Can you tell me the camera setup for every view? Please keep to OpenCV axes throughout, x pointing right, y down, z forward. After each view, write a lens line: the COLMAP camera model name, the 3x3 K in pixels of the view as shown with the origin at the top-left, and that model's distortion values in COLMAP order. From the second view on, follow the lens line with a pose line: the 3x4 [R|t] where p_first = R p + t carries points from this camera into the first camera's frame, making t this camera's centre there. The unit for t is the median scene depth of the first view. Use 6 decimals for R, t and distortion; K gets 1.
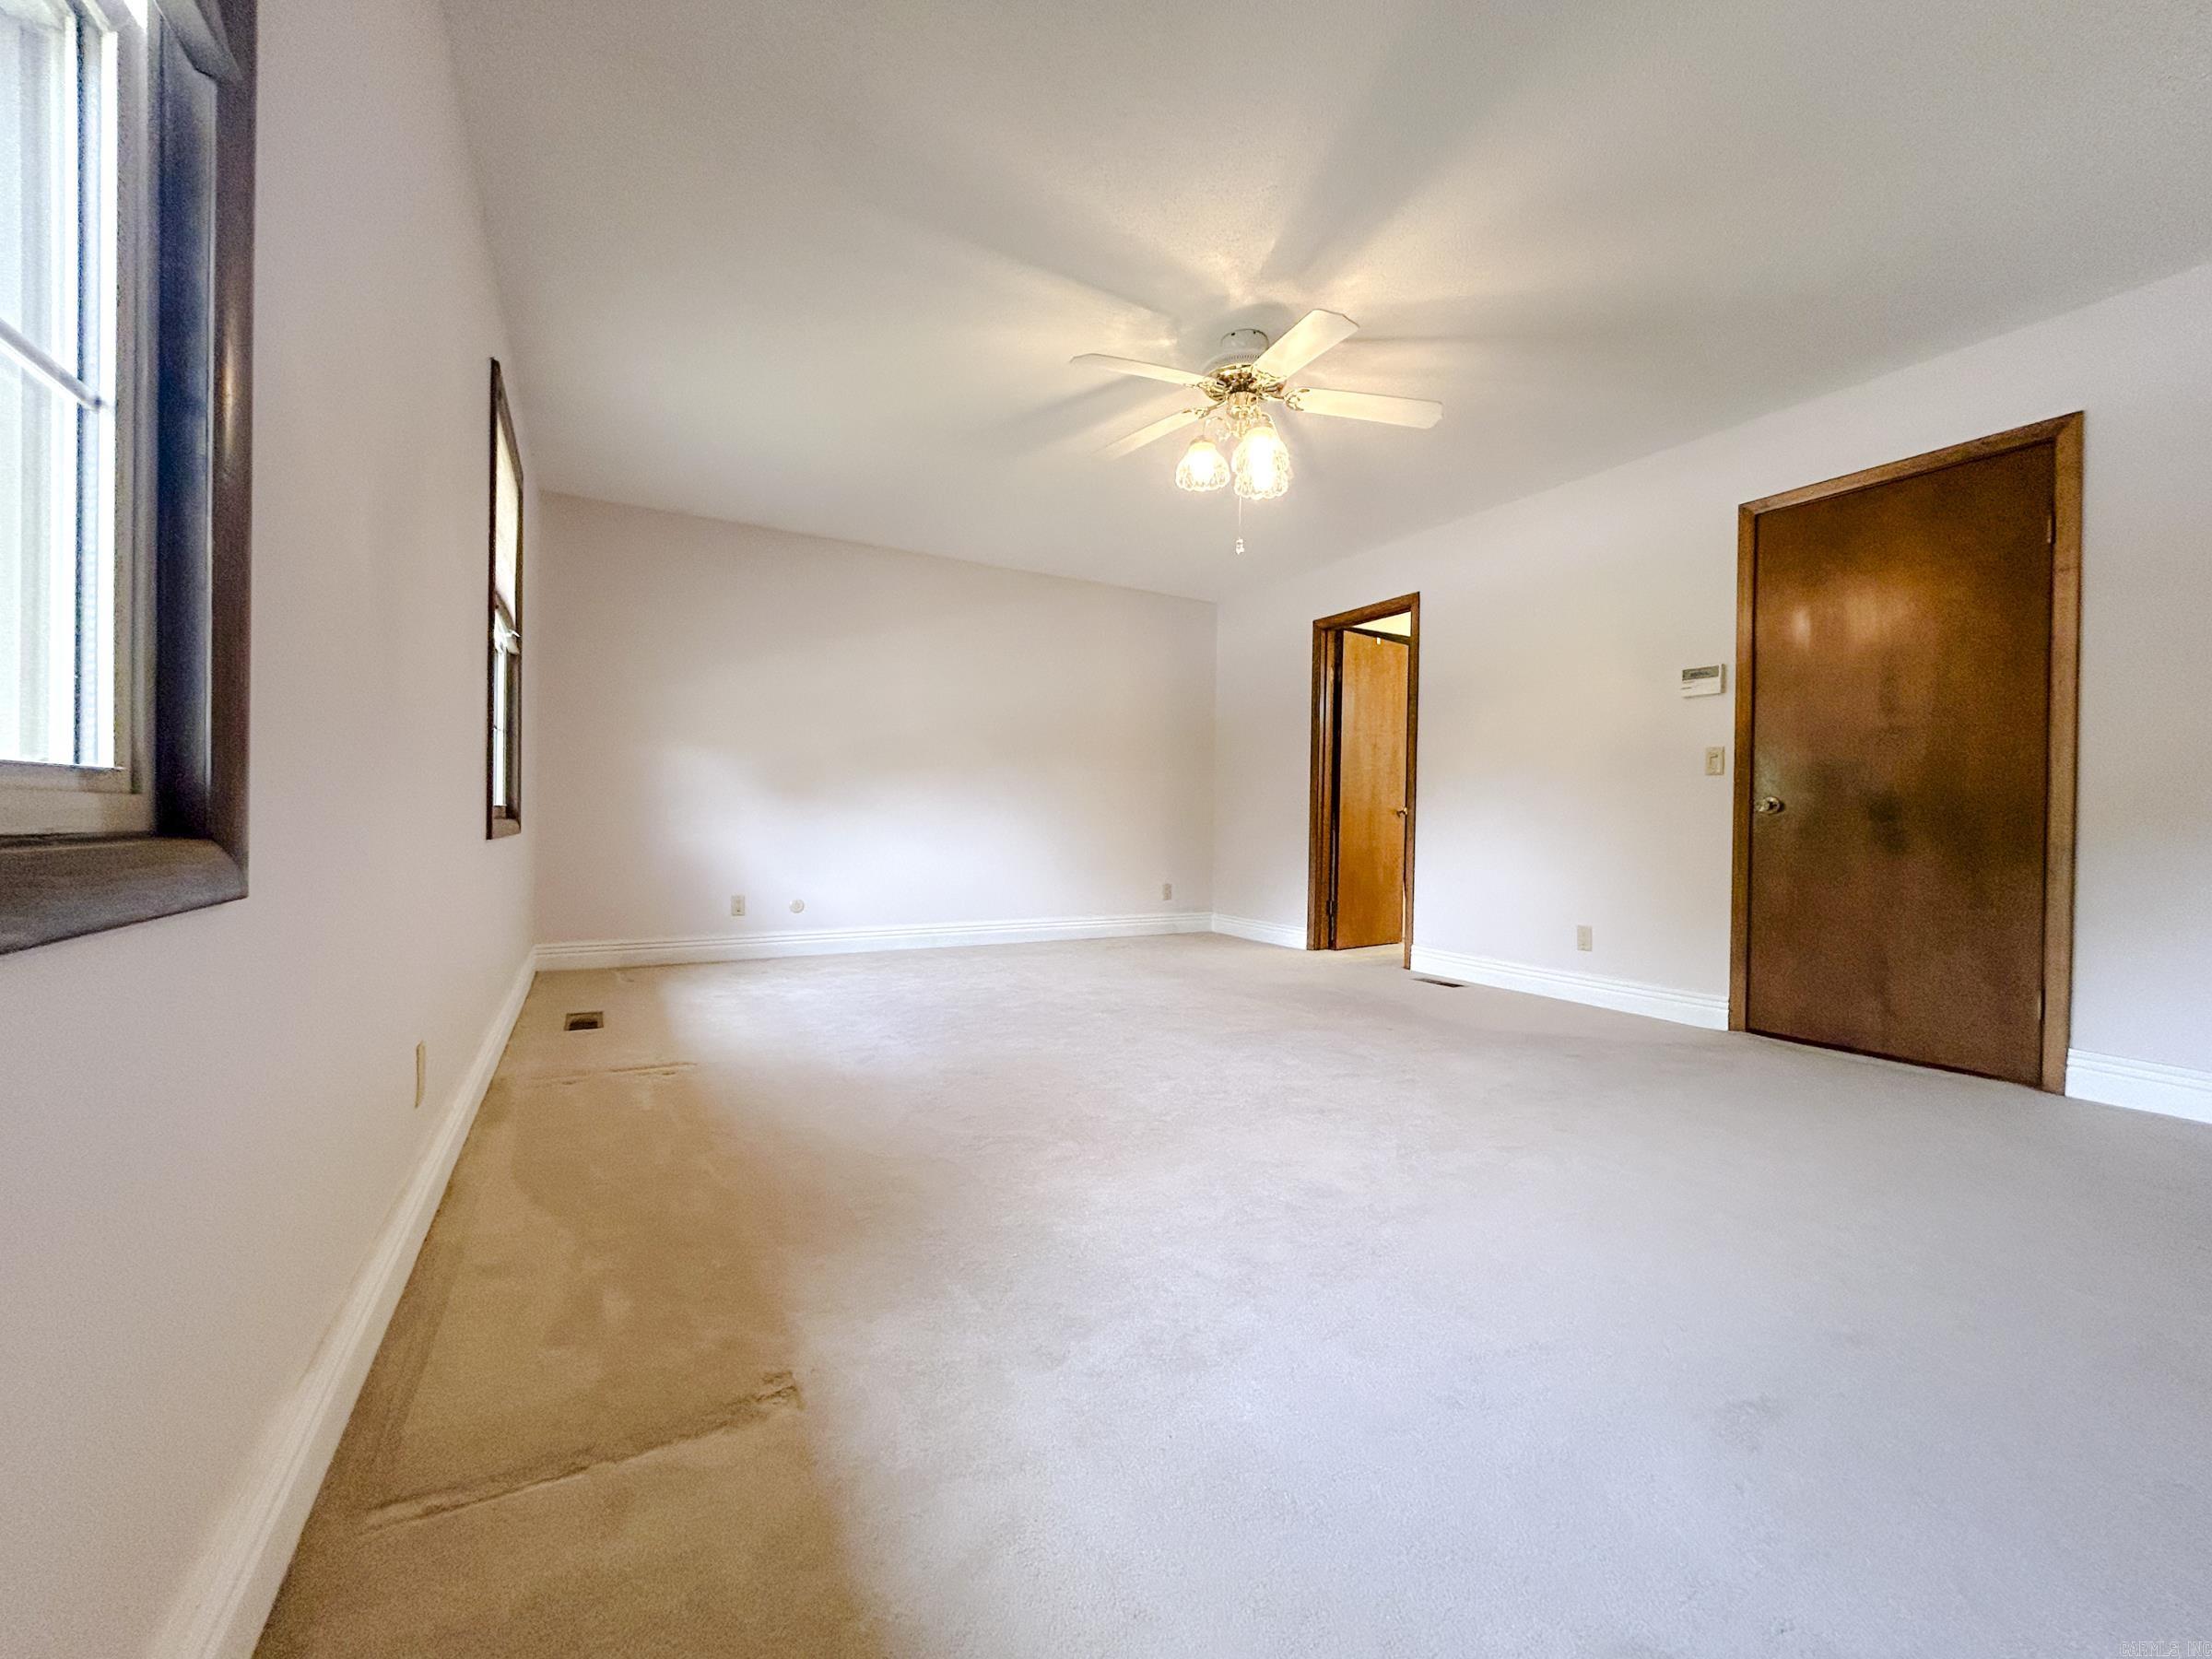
lens RADIAL K [[895.4, 0, 1106.0], [0, 895.4, 829.5], [0, 0, 1]] dist [0.001777, 0.000306]
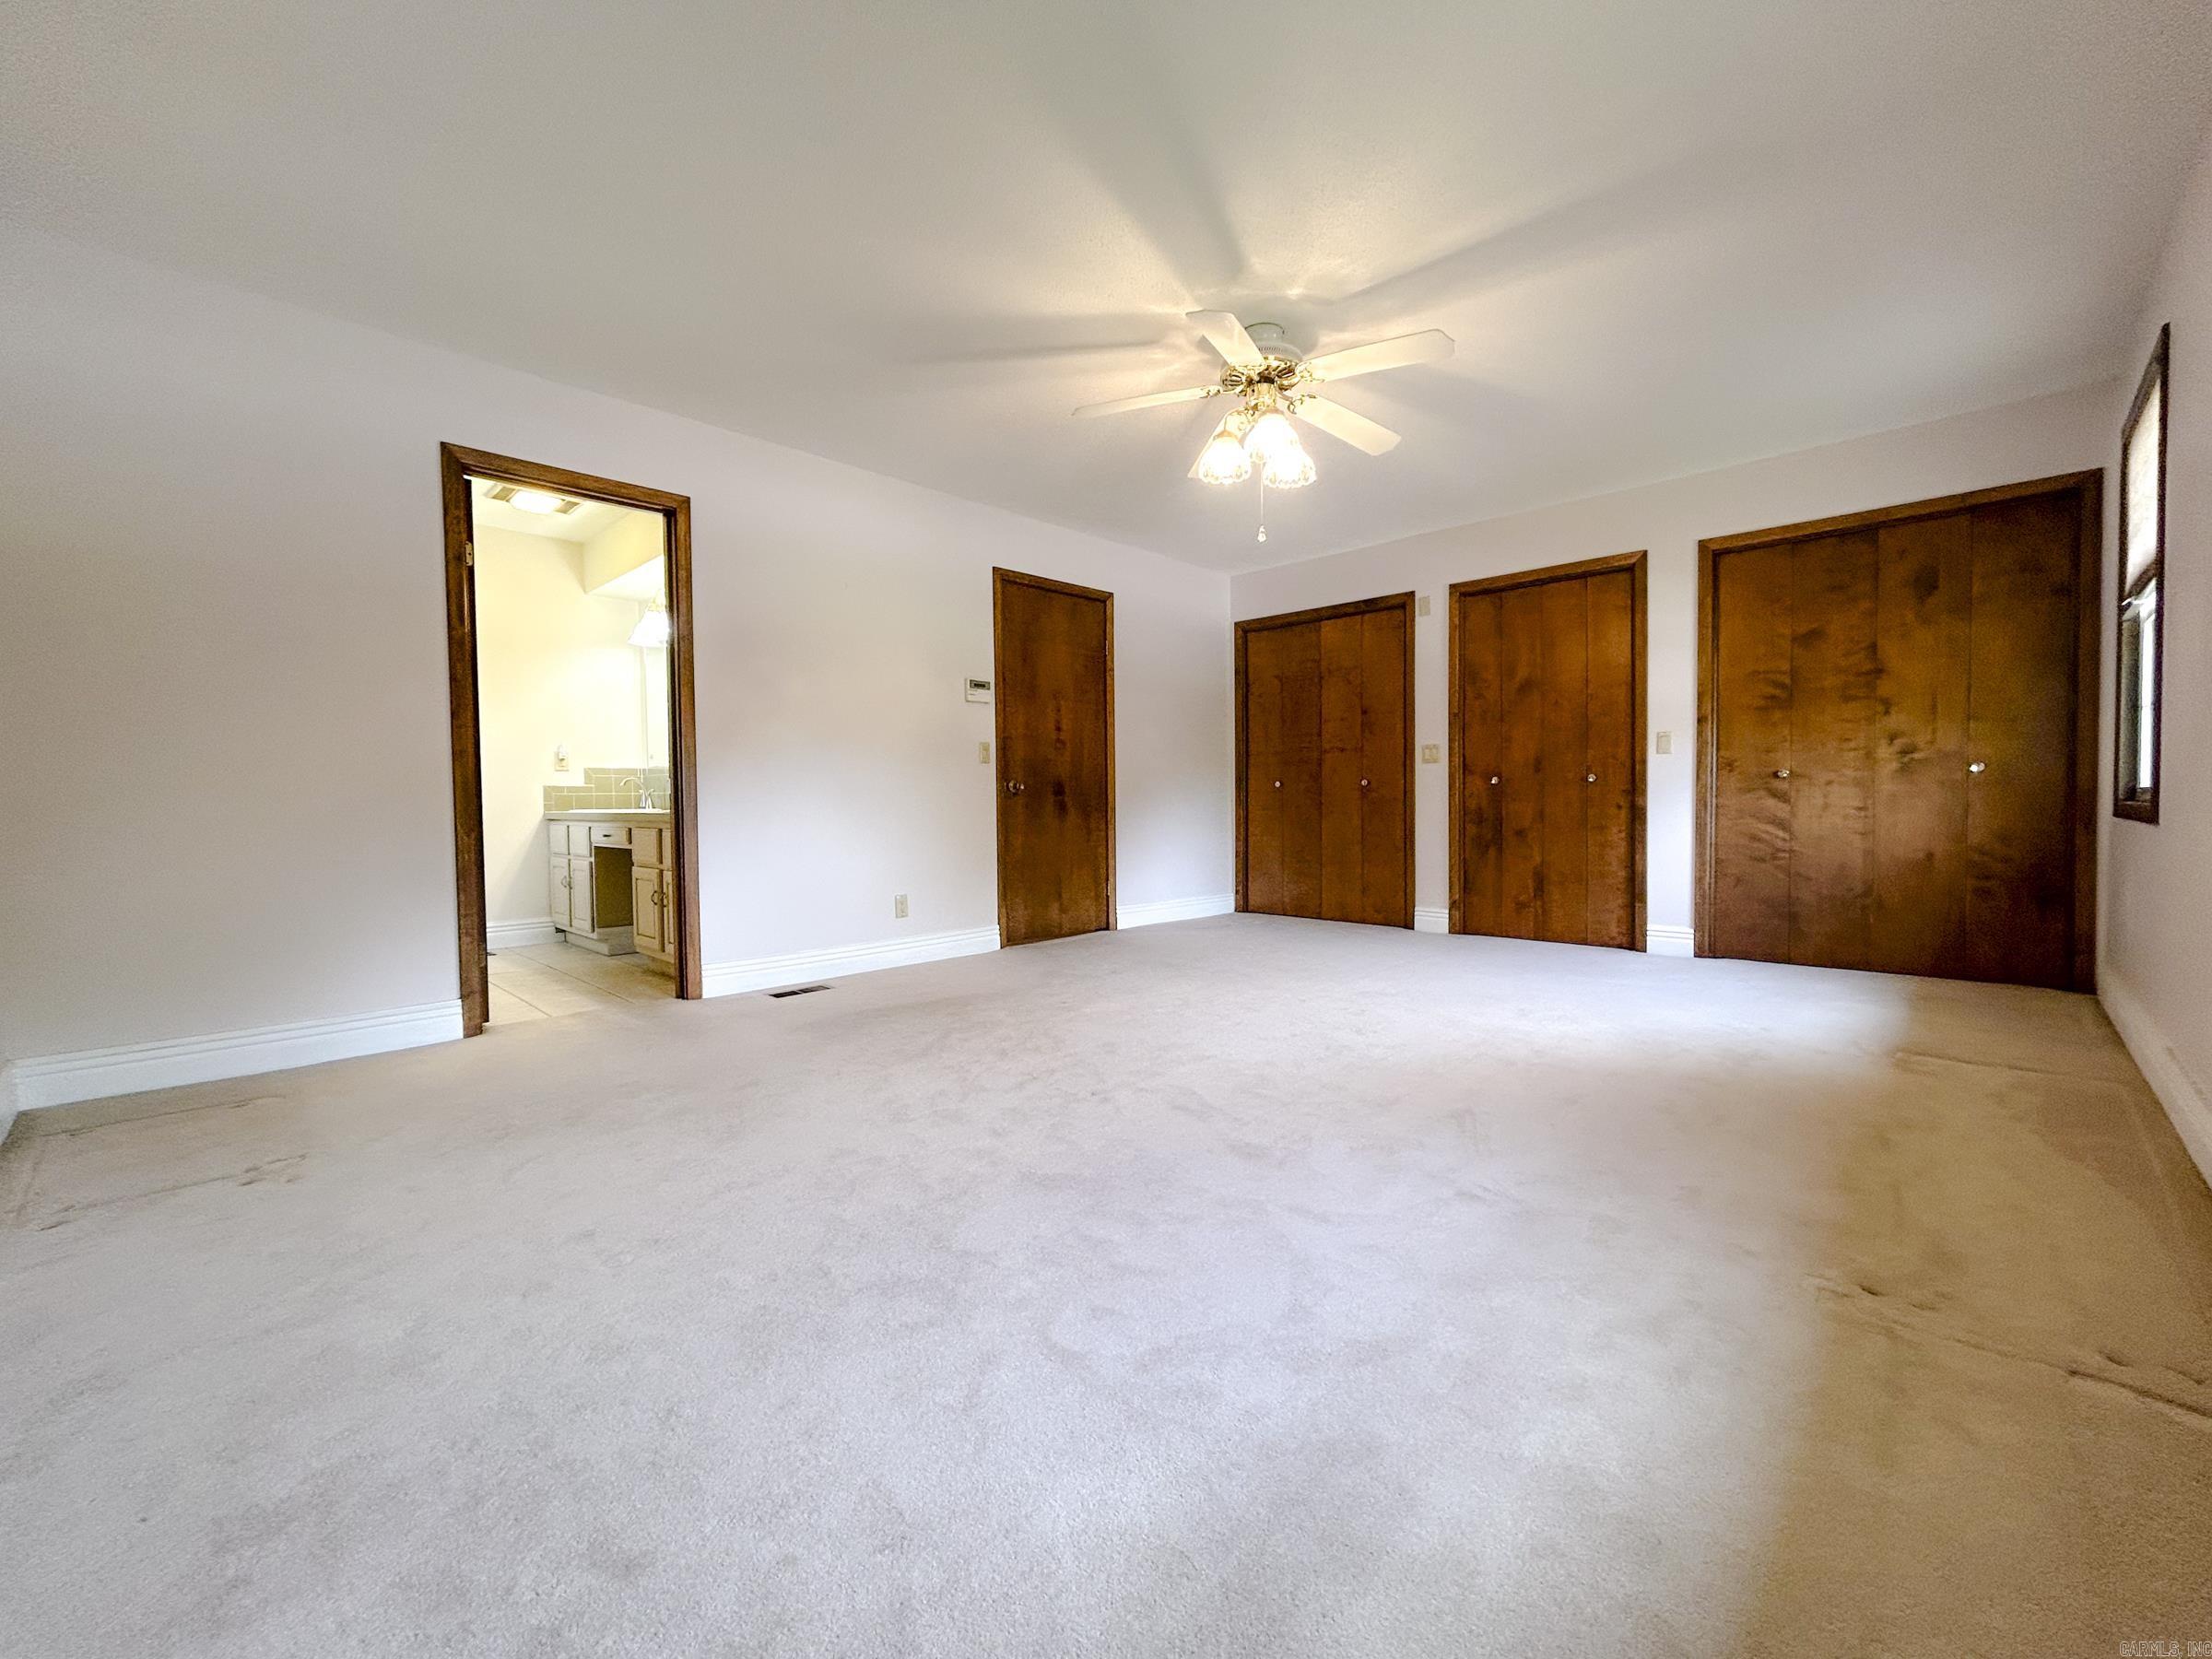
lens RADIAL K [[895.4, 0, 1106.0], [0, 895.4, 829.5], [0, 0, 1]] dist [0.001777, 0.000306]
pose [[-0.279964, -0.043389, 0.959029, -0.756928], [0.021181, 0.998456, 0.051356, -0.030670], [-0.959777, 0.034691, -0.278613, 1.383476]]
